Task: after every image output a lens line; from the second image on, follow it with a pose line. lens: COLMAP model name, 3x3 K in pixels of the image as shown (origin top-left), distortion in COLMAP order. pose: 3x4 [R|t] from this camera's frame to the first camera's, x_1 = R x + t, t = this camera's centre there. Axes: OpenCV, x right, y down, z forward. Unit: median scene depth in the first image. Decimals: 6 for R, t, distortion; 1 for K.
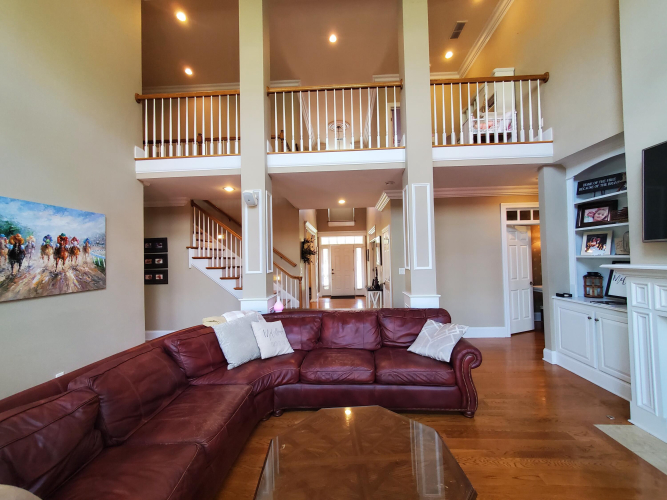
lens RADIAL K [[265.8, 0, 330.8], [0, 265.8, 248.8], [0, 0, 1]] dist [0.000692, 0.000107]
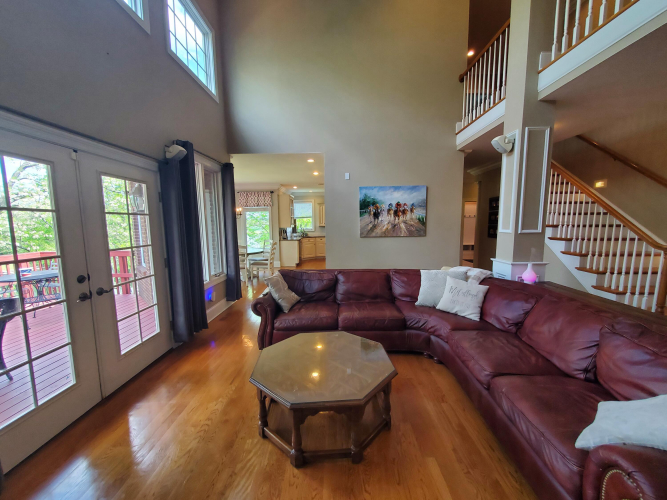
lens RADIAL K [[265.8, 0, 333.1], [0, 265.8, 252.9], [0, 0, 1]] dist [0.000692, 0.000107]
pose [[0.070370, 0.151462, -0.985955, 0.709322], [0.047431, 0.986779, 0.154974, -0.016842], [0.996393, -0.057670, 0.062255, 0.445672]]
